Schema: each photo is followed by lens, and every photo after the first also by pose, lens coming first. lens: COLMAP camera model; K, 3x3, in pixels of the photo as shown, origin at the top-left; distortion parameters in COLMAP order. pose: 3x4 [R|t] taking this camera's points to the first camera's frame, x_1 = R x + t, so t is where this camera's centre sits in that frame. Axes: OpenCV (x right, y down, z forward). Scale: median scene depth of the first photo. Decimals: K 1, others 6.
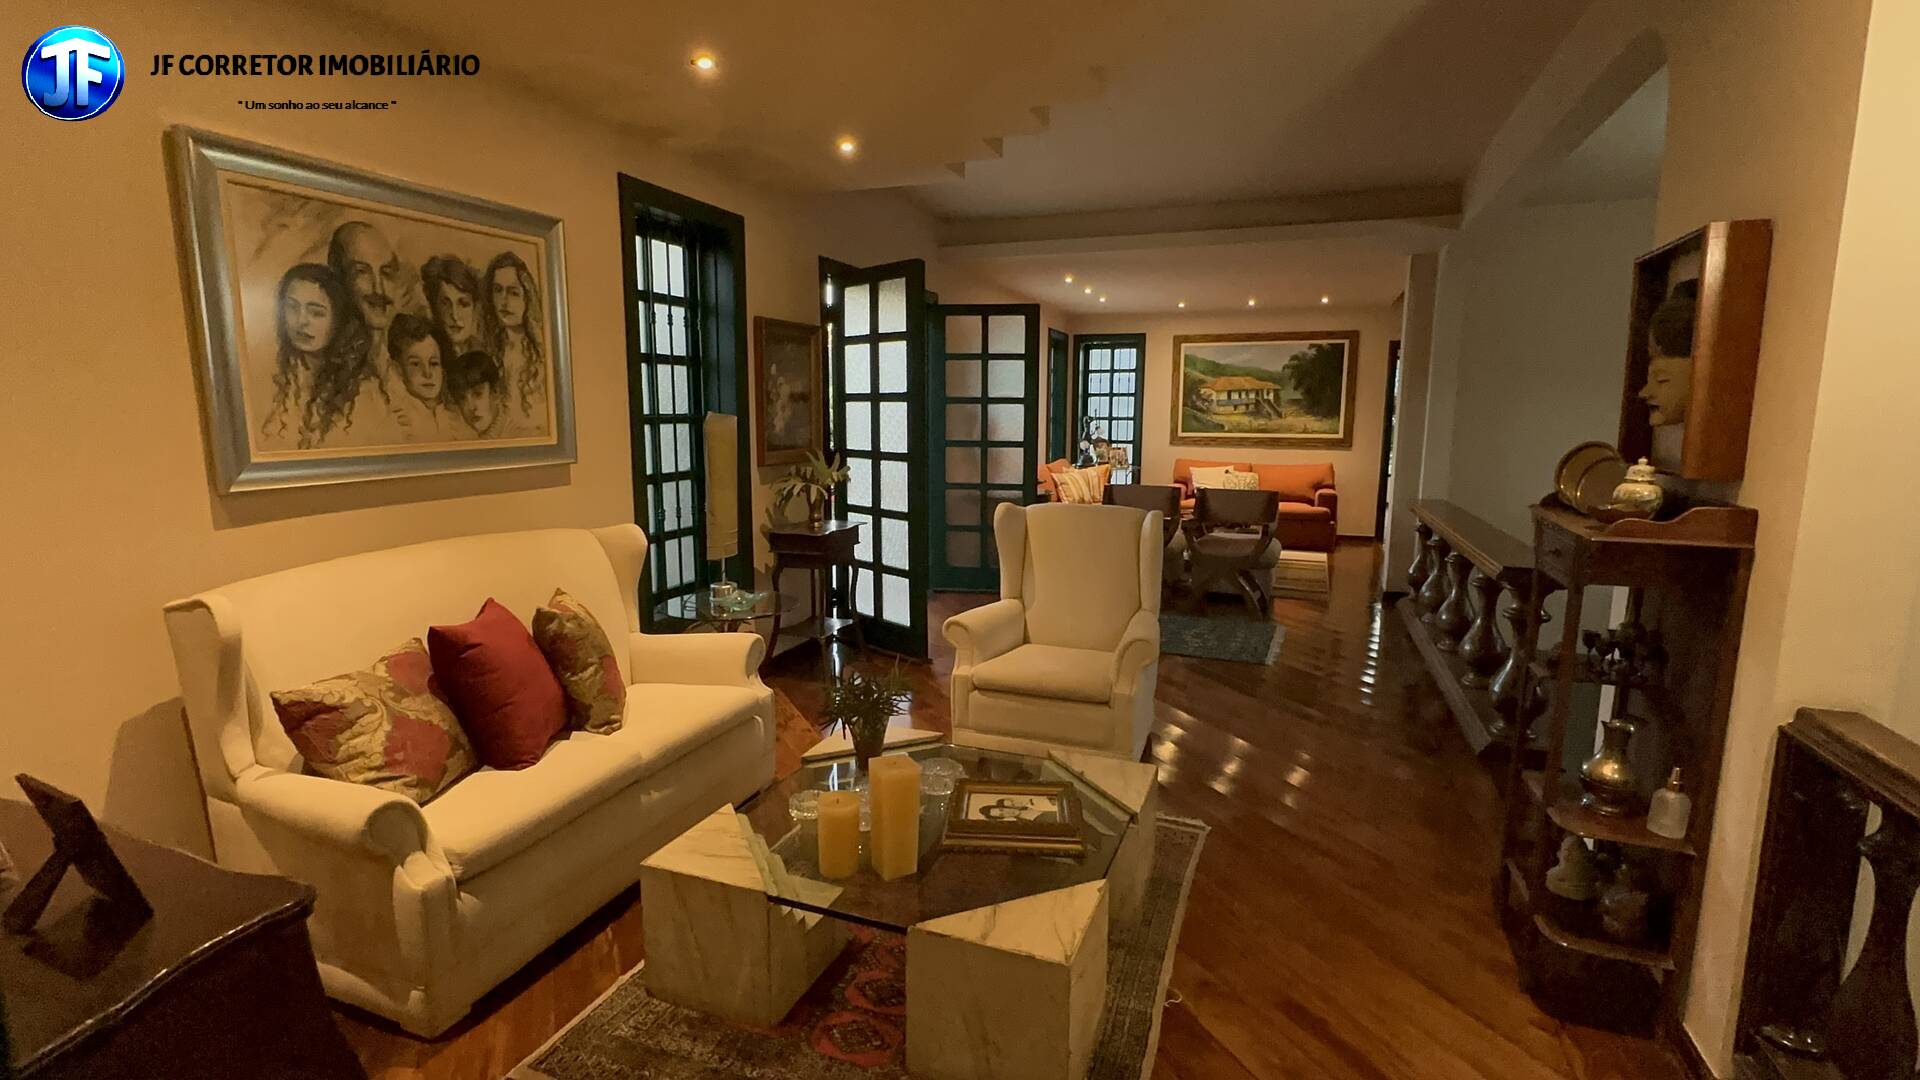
lens RADIAL K [[881.9, 0, 959.8], [0, 881.9, 535.5], [0, 0, 1]] dist [0.001312, -0.000144]
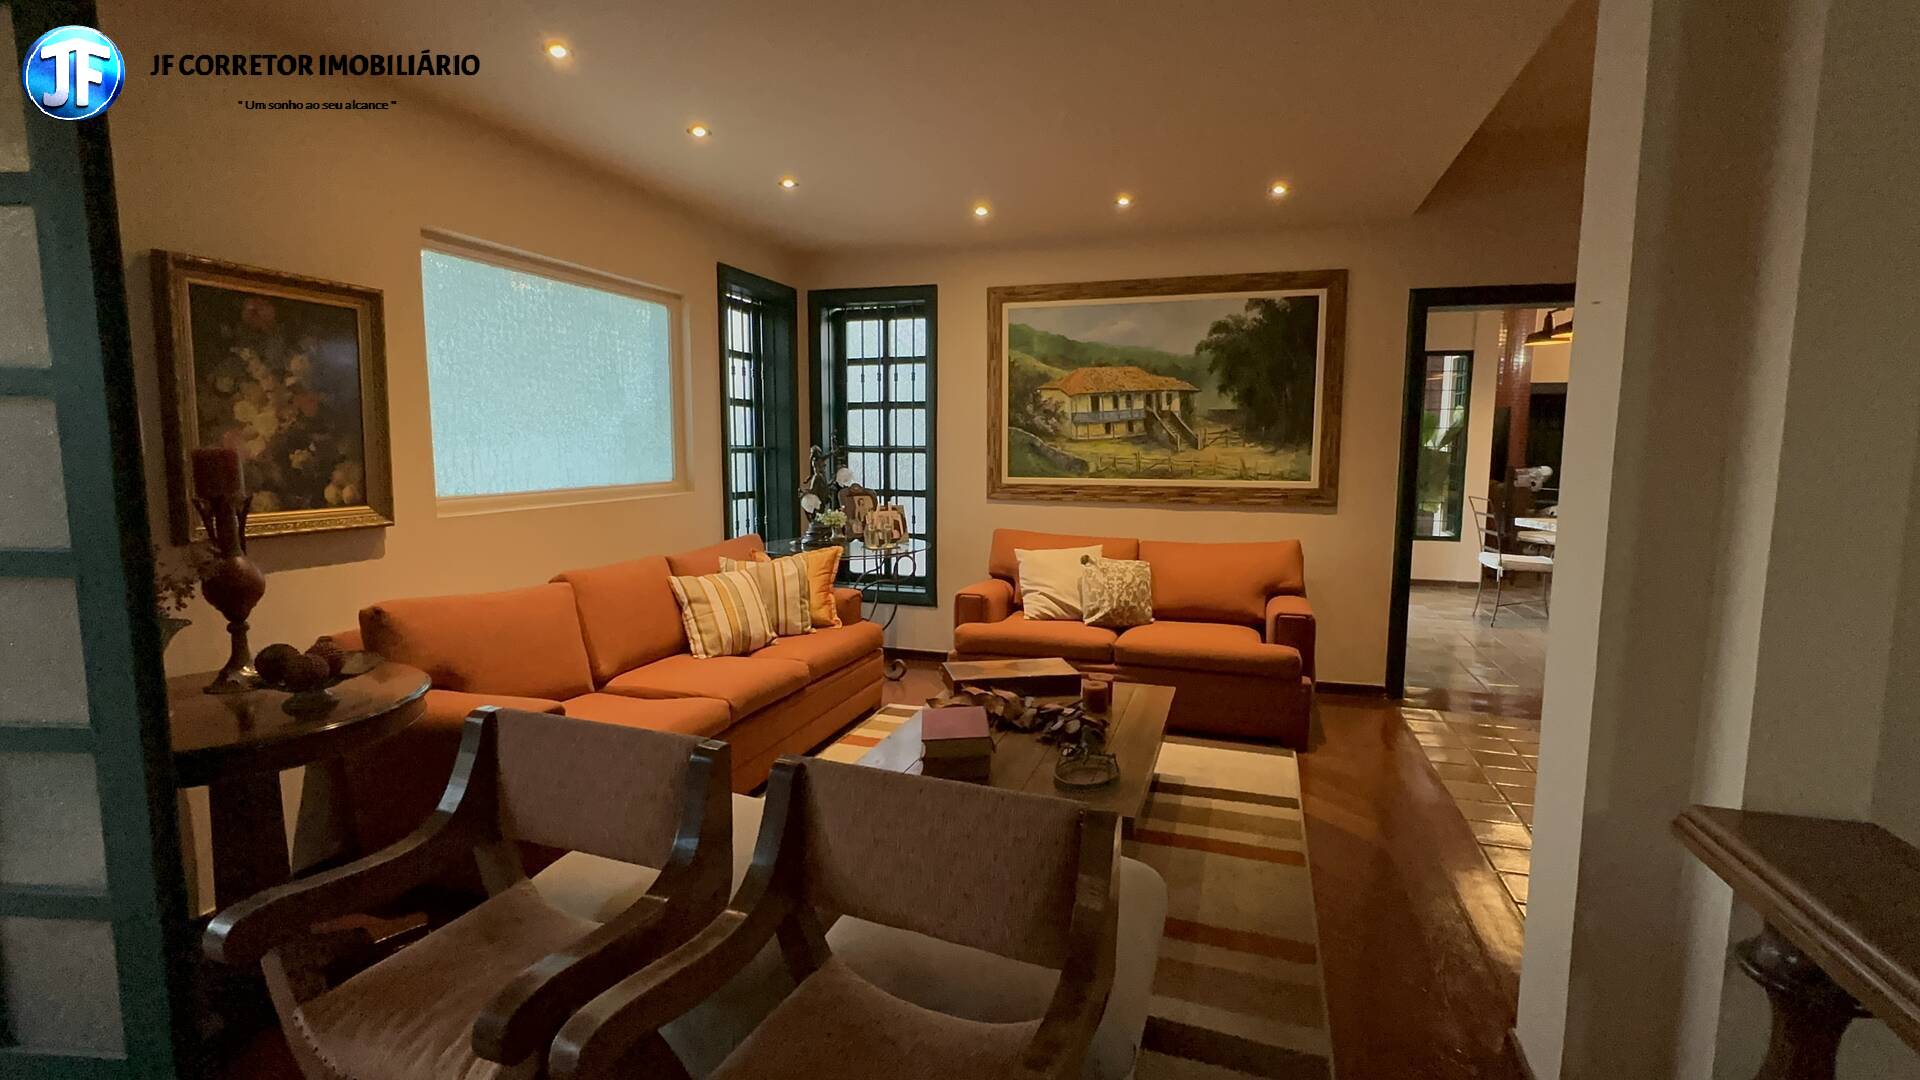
lens RADIAL K [[869.1, 0, 955.8], [0, 869.1, 541.1], [0, 0, 1]] dist [-0.001565, -0.000637]
pose [[0.998475, -0.005916, 0.054889, 0.196992], [0.007545, 0.999536, -0.029510, -0.065646], [-0.054689, 0.029879, 0.998056, 0.506339]]
